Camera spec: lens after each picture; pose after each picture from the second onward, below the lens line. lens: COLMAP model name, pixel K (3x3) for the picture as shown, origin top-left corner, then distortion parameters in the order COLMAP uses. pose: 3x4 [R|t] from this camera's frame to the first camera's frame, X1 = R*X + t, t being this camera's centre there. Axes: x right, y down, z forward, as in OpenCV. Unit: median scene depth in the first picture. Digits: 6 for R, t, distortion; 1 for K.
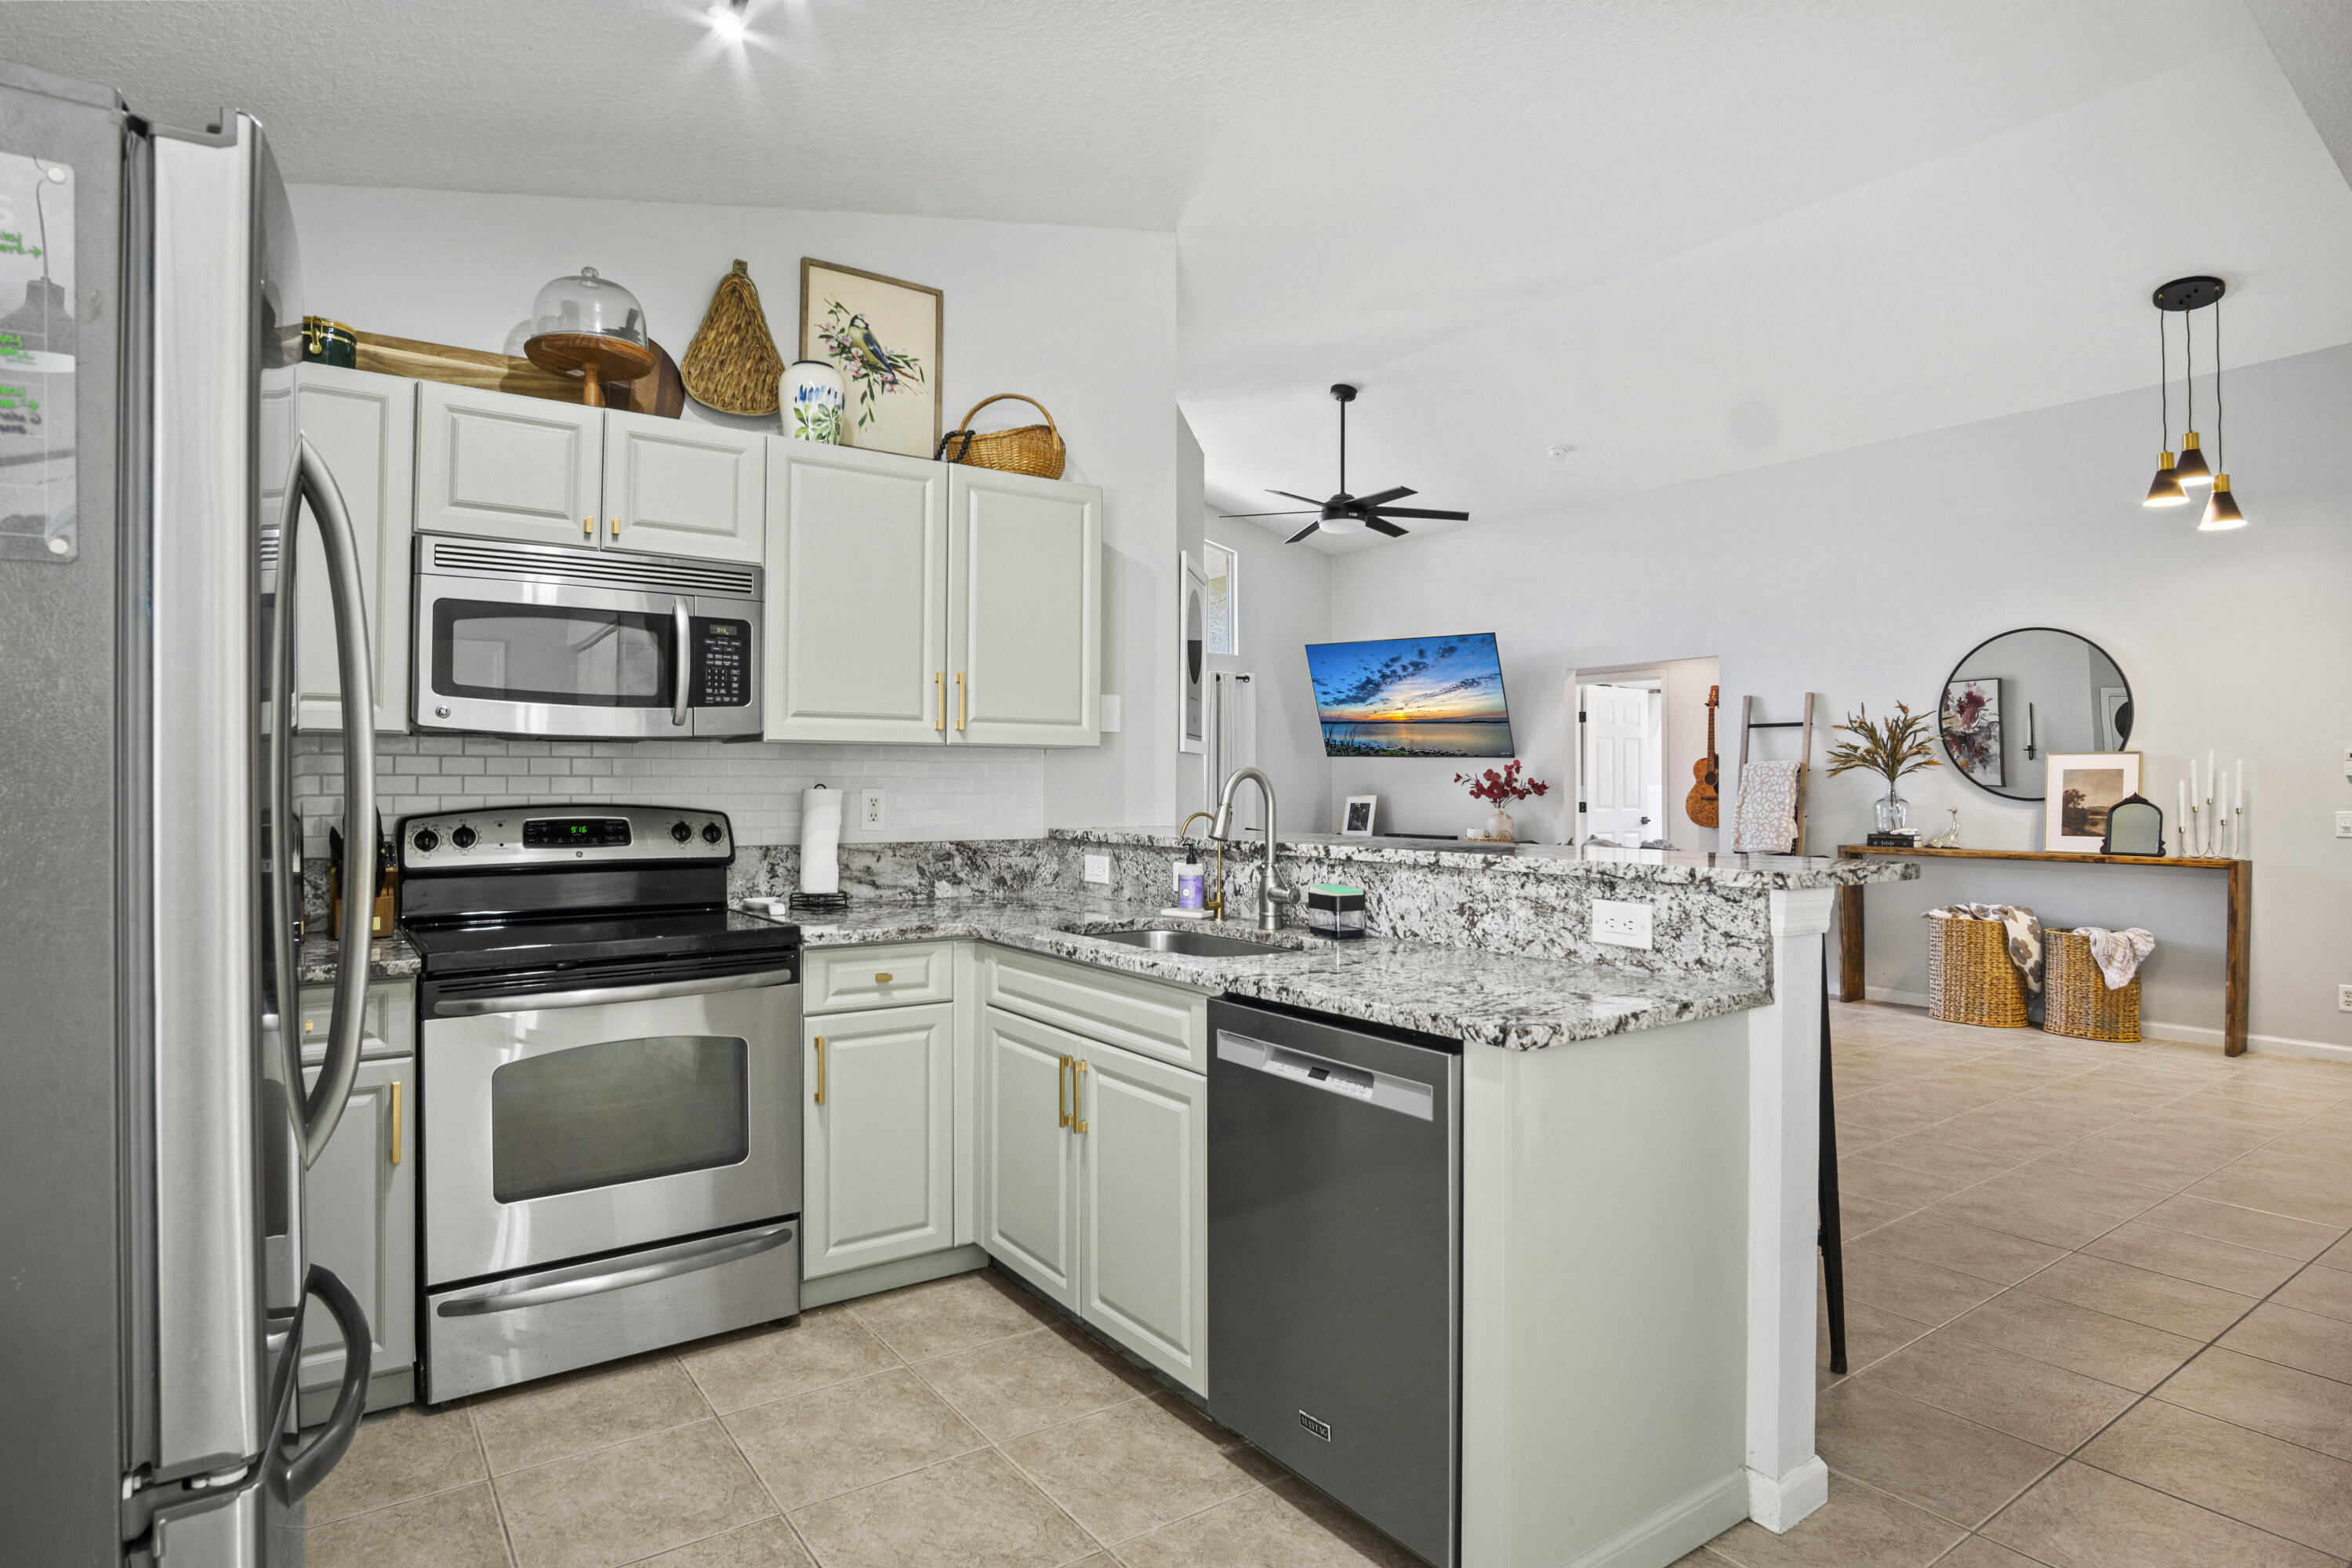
lens RADIAL K [[1247.3, 0, 1176.0], [0, 1247.3, 784.0], [0, 0, 1]] dist [0.000085, -0.000067]
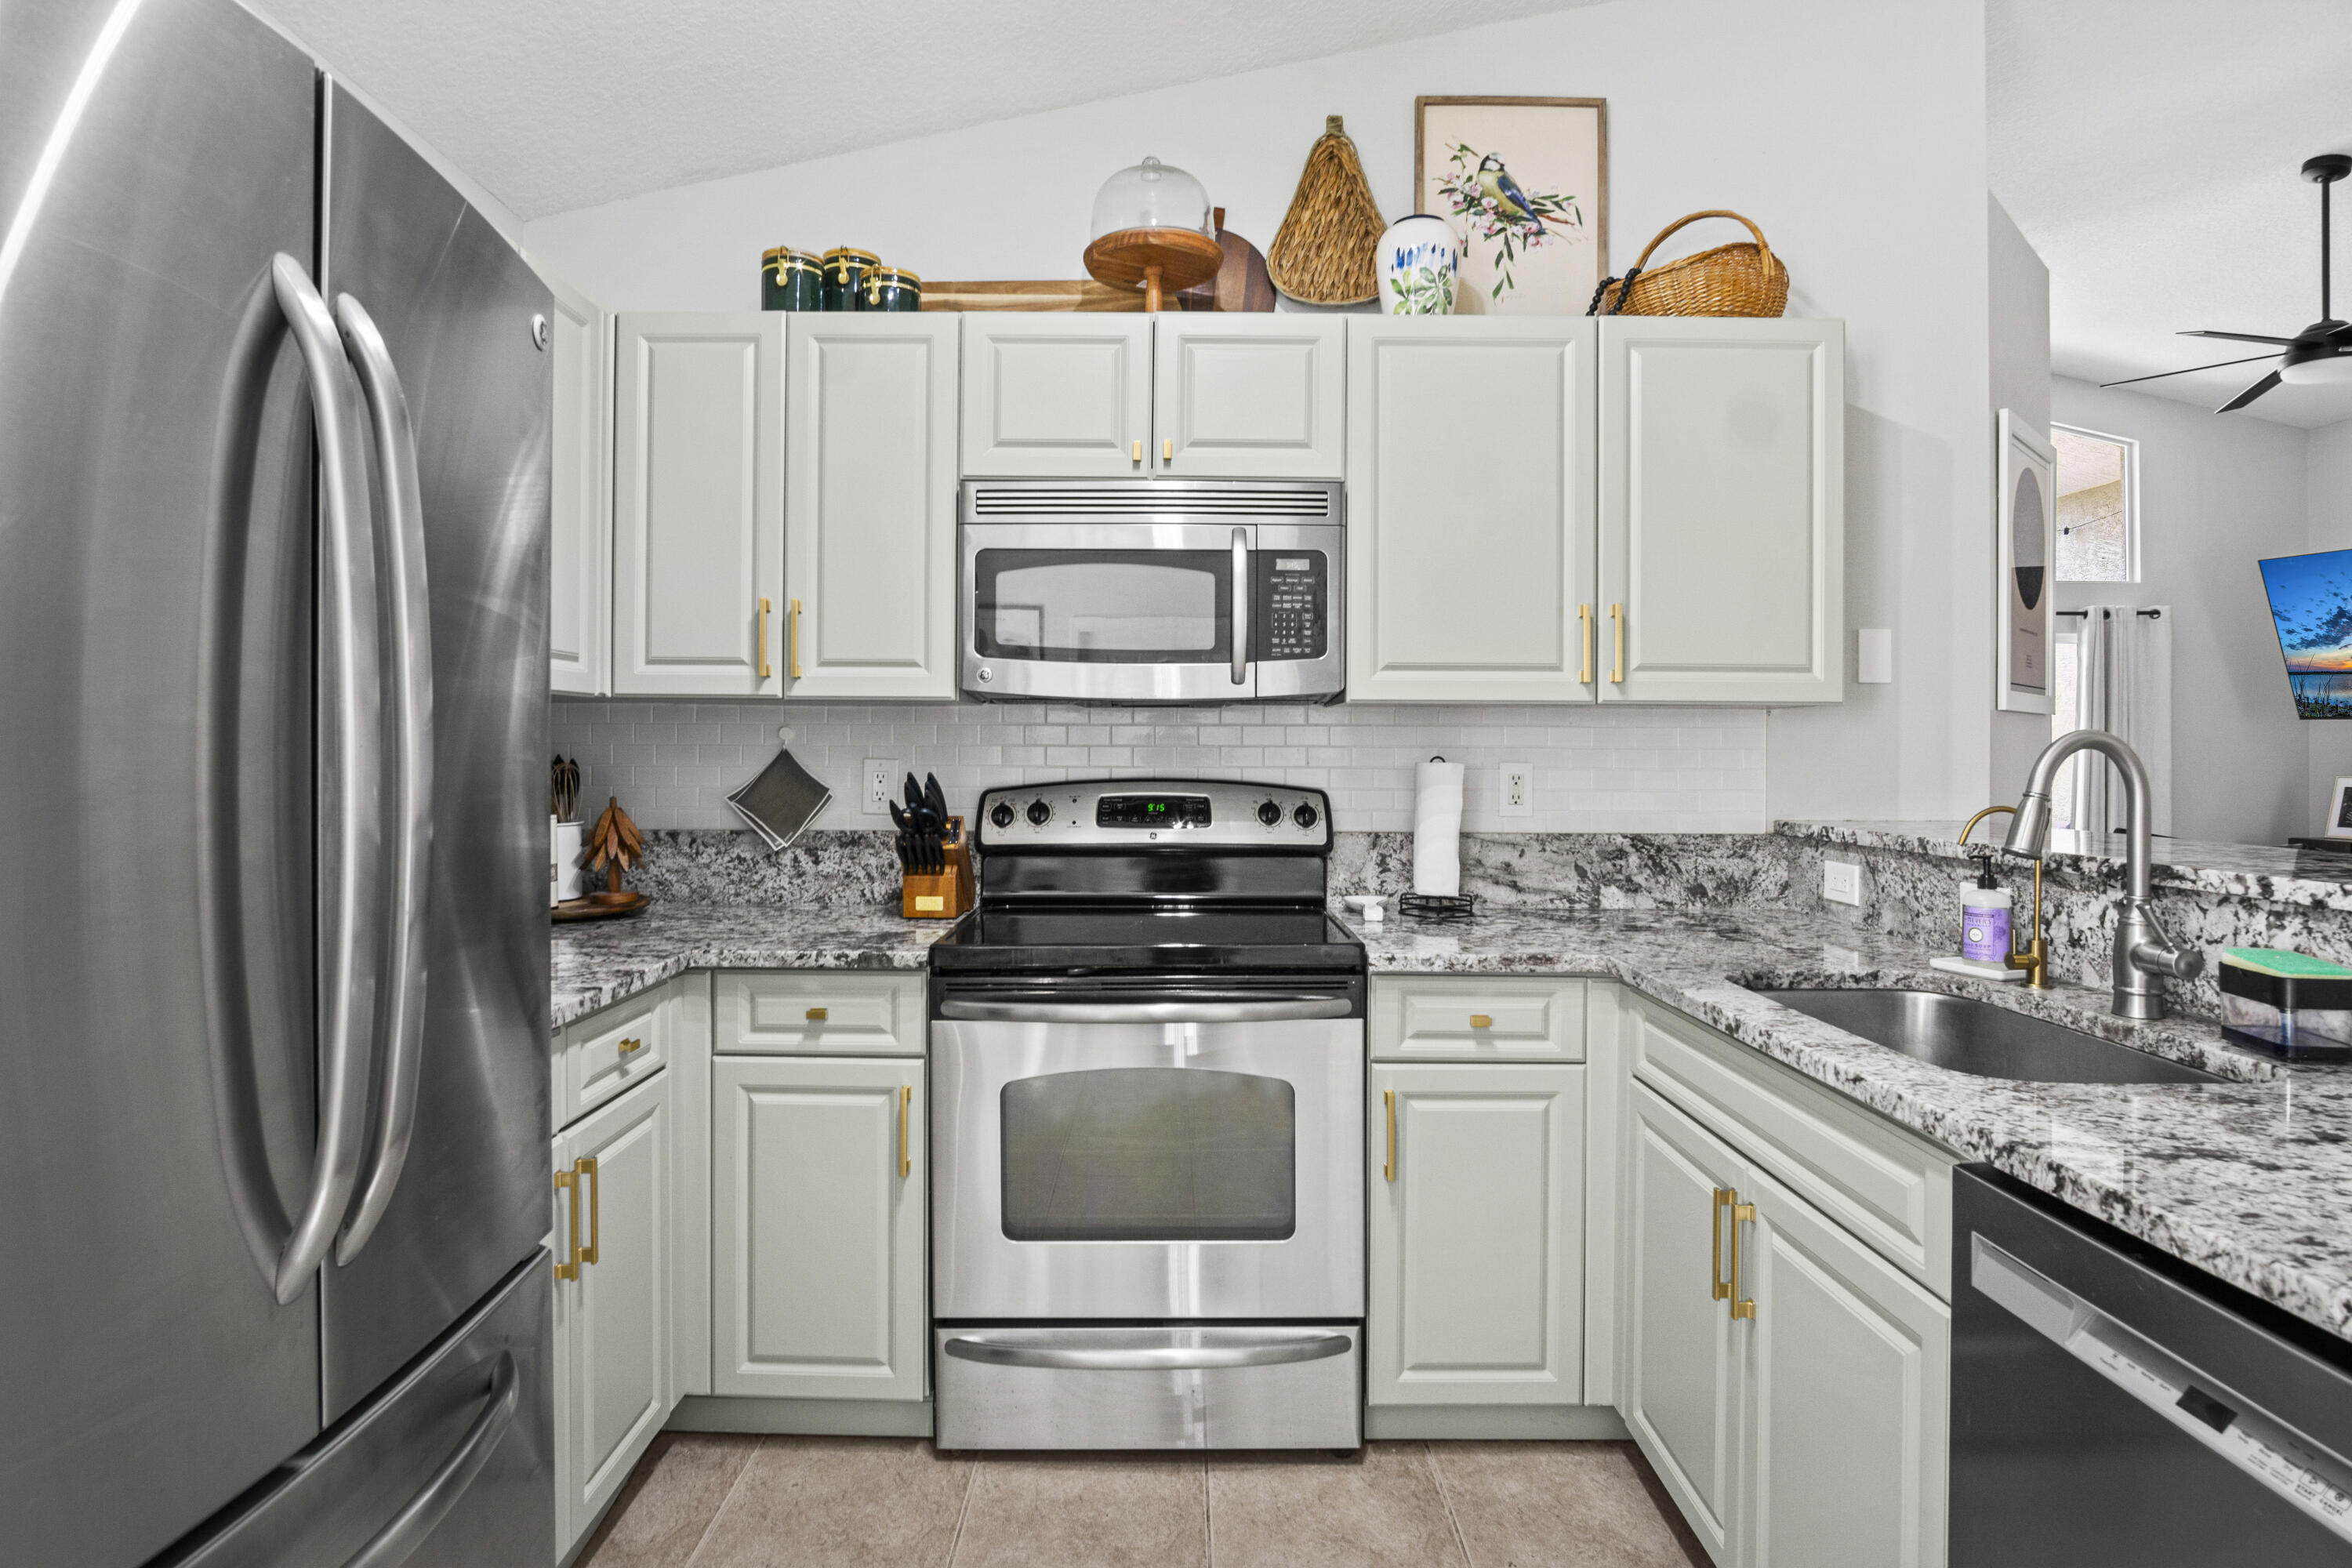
lens RADIAL K [[1260.5, 0, 1179.4], [0, 1260.5, 754.8], [0, 0, 1]] dist [-0.029781, 0.008531]
pose [[0.814185, 0.002706, -0.580599, 0.046172], [-0.003593, 0.999993, -0.000377, -0.000135], [0.580594, 0.002393, 0.814190, 0.278006]]
